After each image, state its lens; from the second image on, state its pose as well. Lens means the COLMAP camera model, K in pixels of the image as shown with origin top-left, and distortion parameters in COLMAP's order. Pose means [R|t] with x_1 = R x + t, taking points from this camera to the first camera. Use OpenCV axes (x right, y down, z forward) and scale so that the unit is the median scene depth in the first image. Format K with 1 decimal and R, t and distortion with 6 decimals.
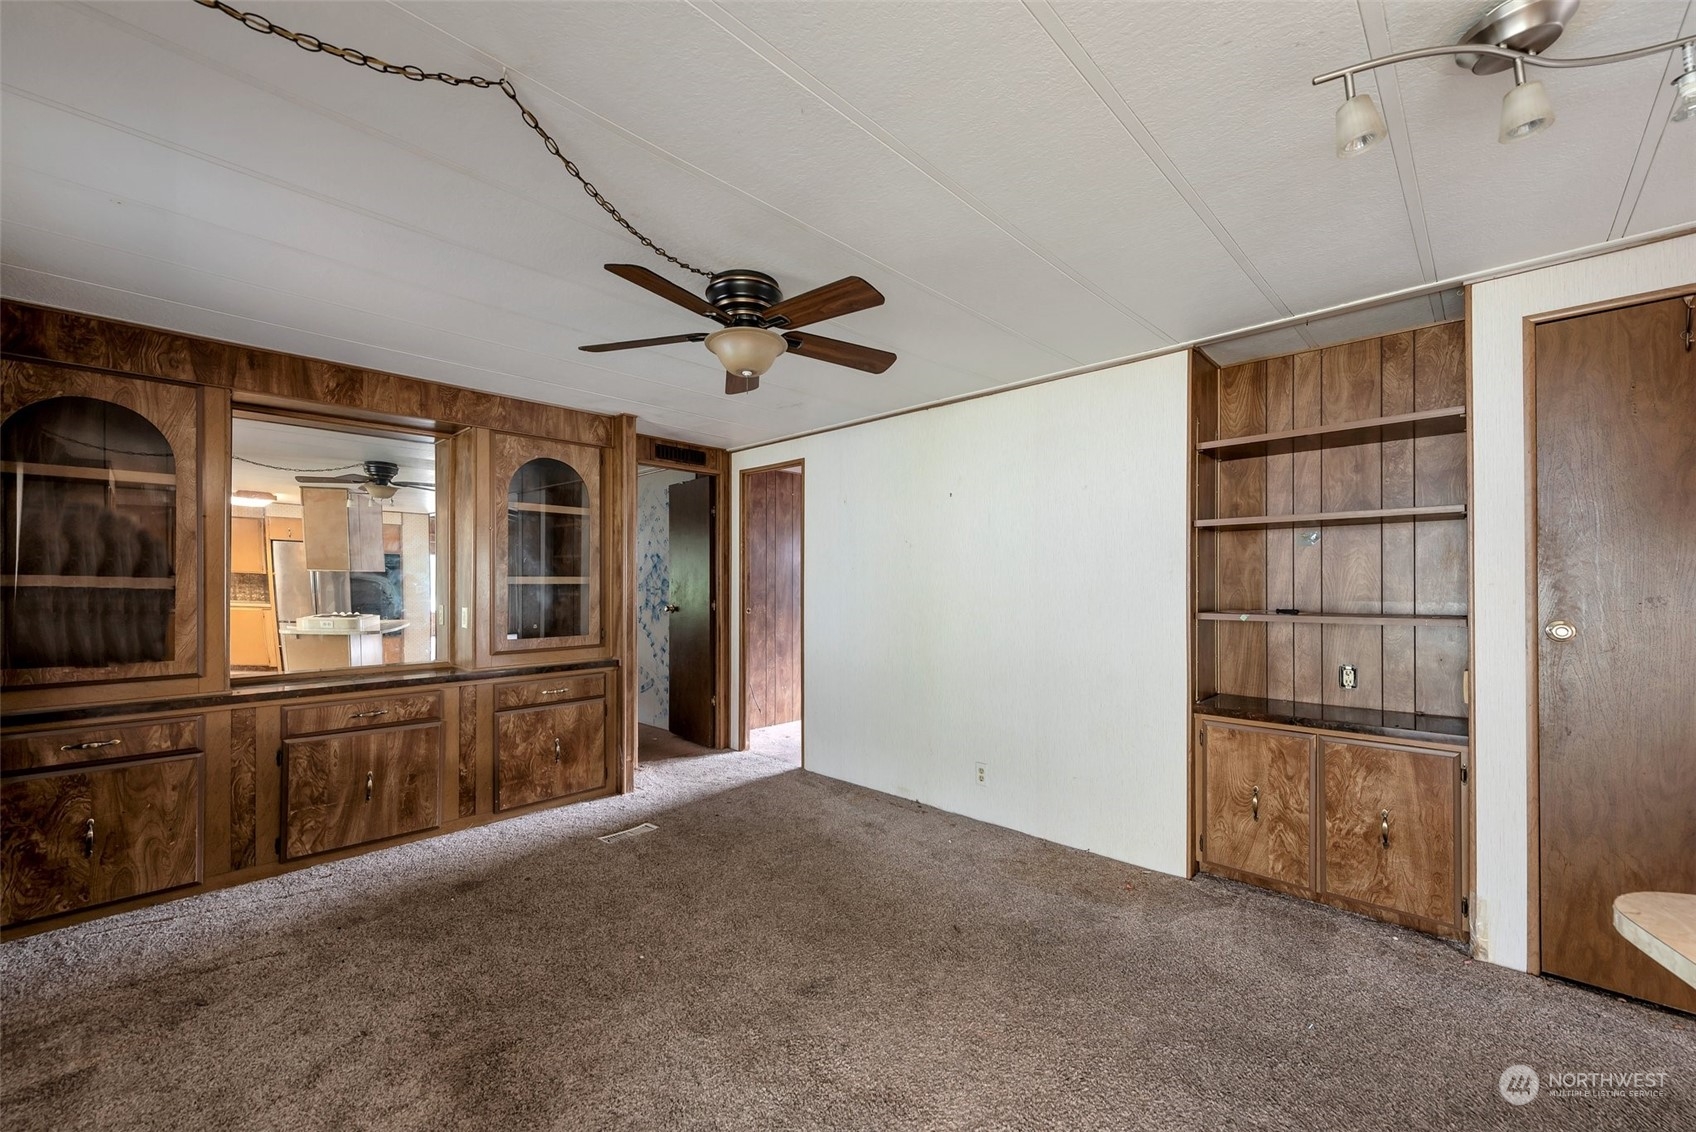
lens RADIAL K [[667.2, 0, 847.9], [0, 667.2, 582.5], [0, 0, 1]] dist [0.006693, -0.001032]
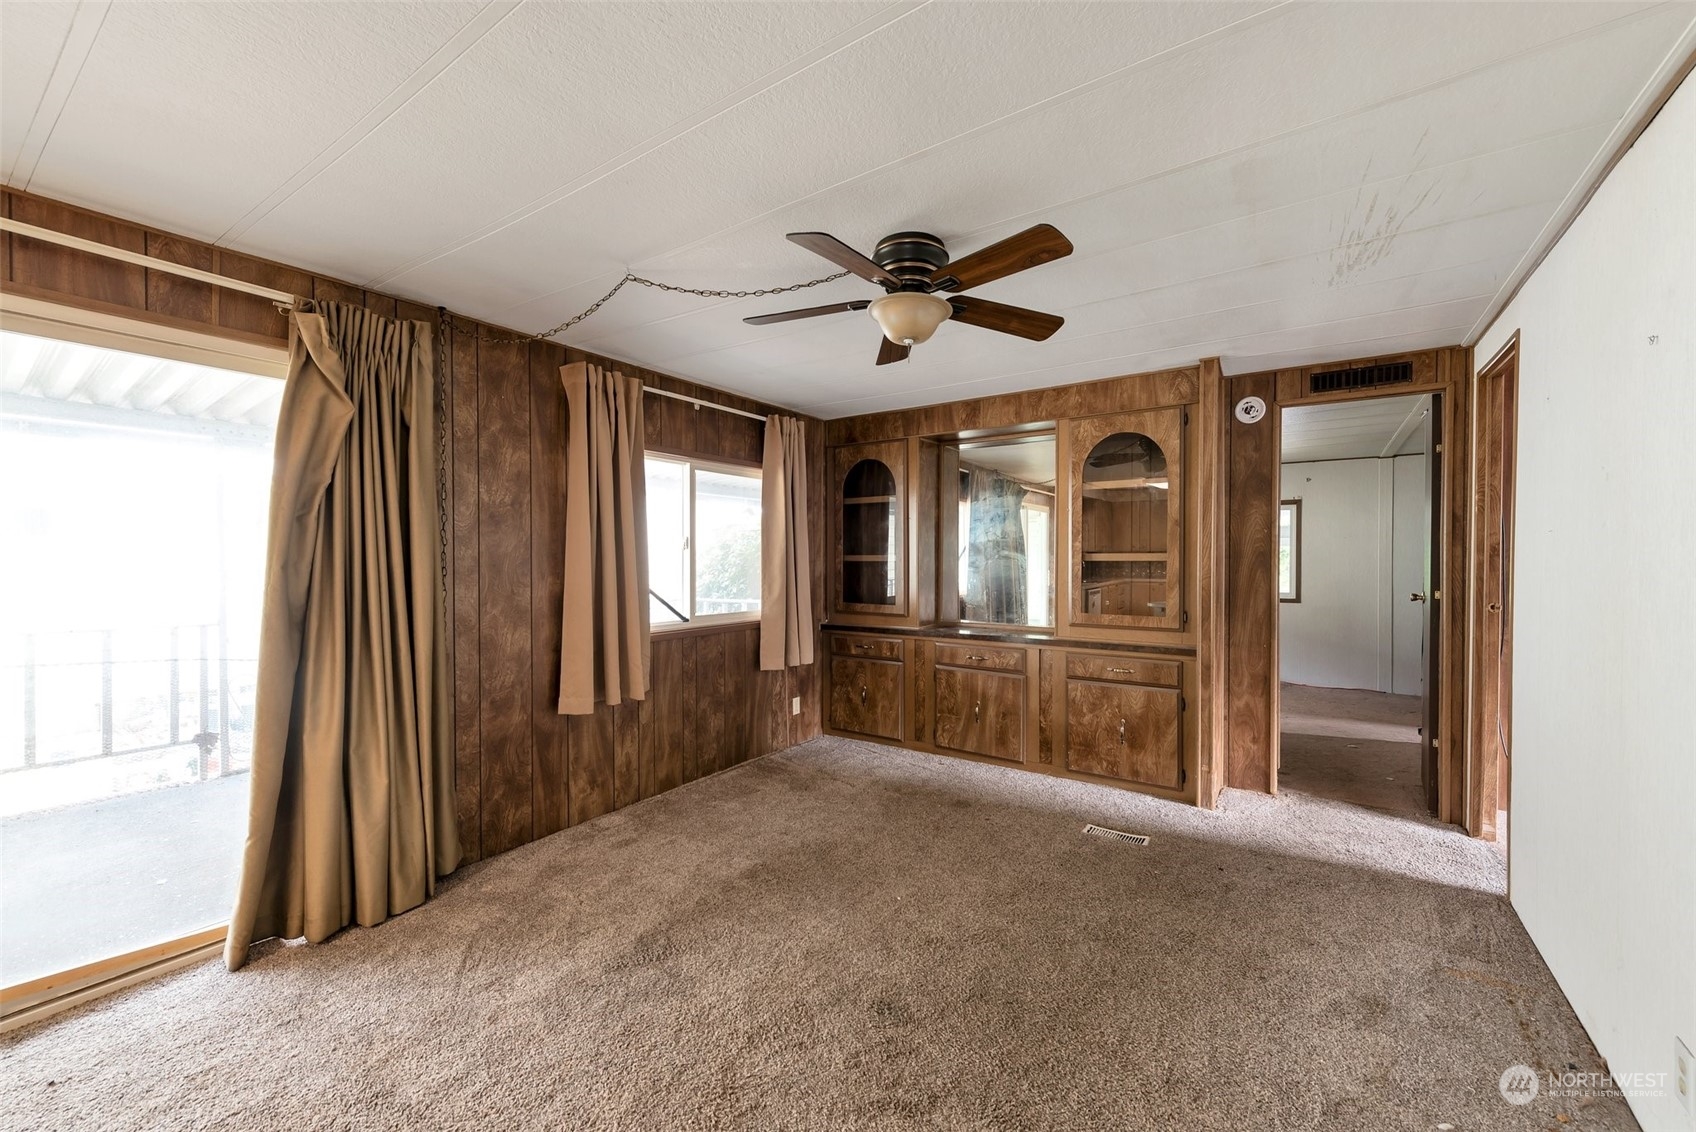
lens RADIAL K [[667.2, 0, 848.8], [0, 667.2, 566.8], [0, 0, 1]] dist [0.006693, -0.001032]
pose [[0.156017, 0.012793, -0.987671, 0.522278], [0.000239, 0.999916, 0.012989, -0.001746], [0.987754, -0.002262, 0.156001, 0.511558]]
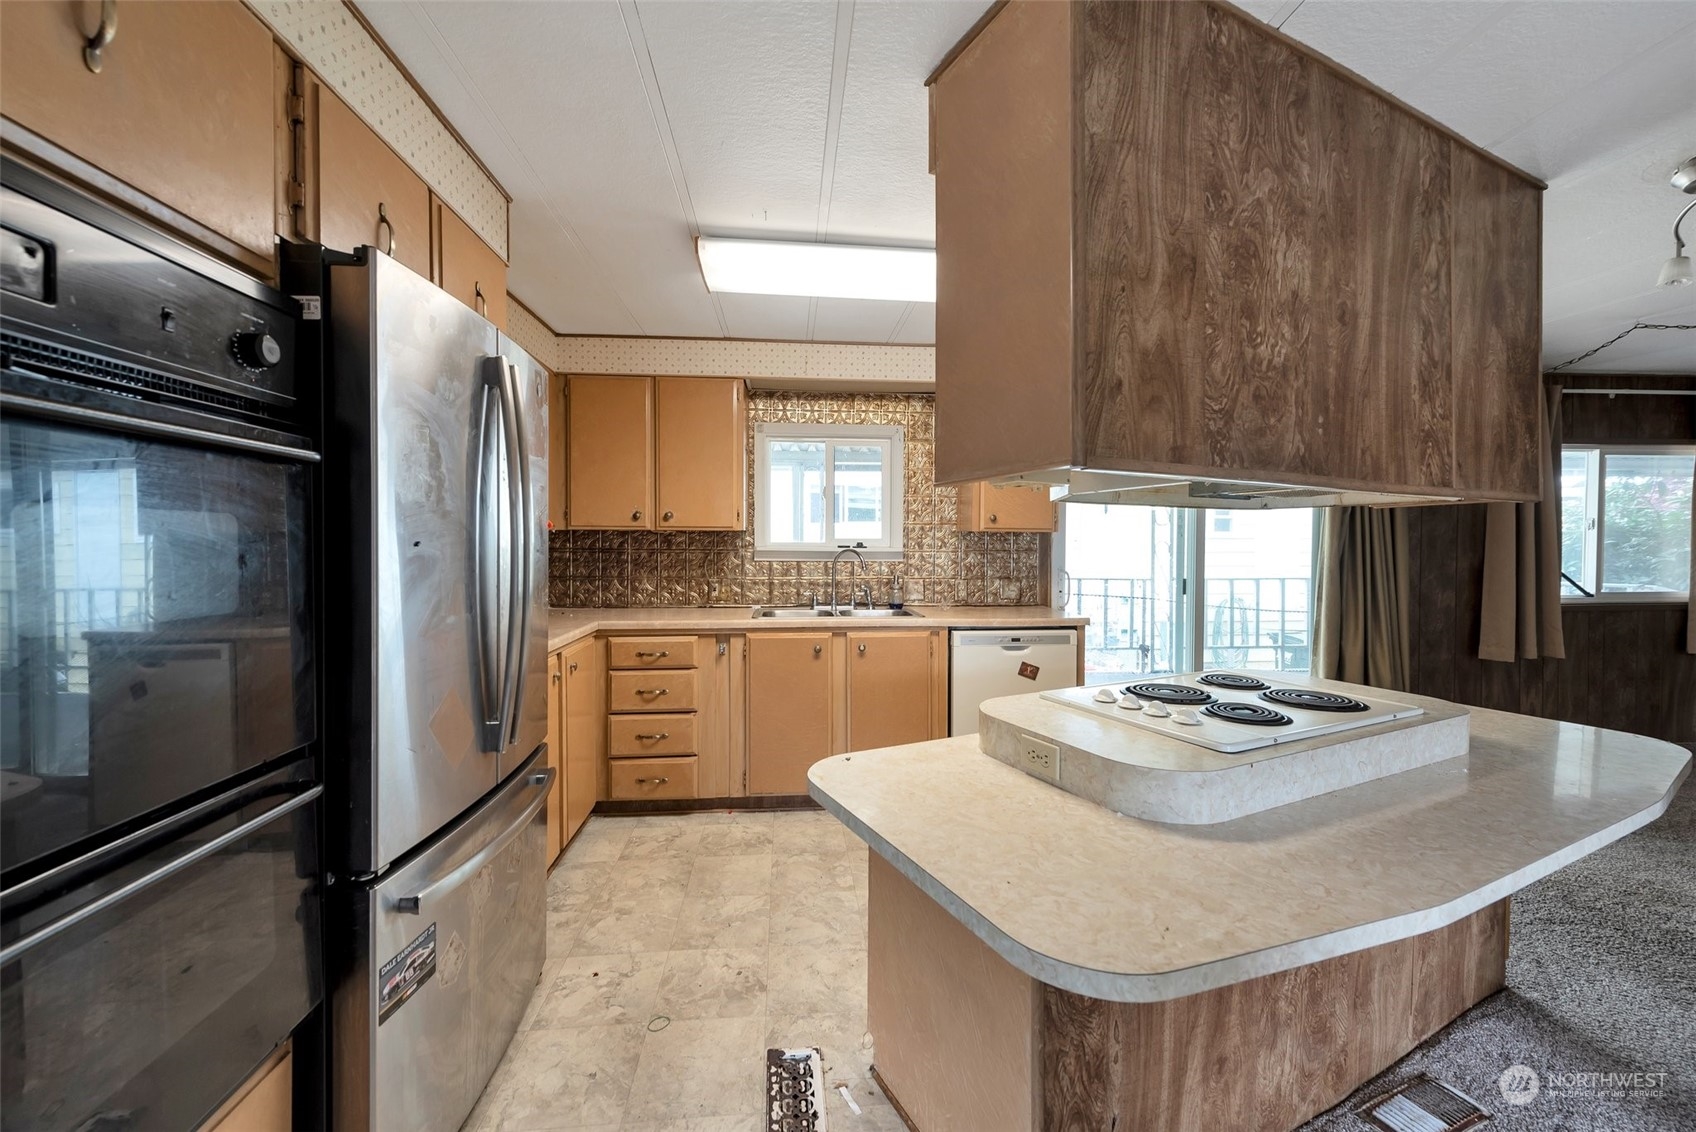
lens RADIAL K [[667.2, 0, 837.5], [0, 667.2, 550.9], [0, 0, 1]] dist [0.006693, -0.001032]
pose [[-0.669754, 0.014980, -0.742432, 1.219451], [0.001490, 0.999822, 0.018830, -0.003610], [0.742582, 0.011506, -0.669657, 0.205143]]
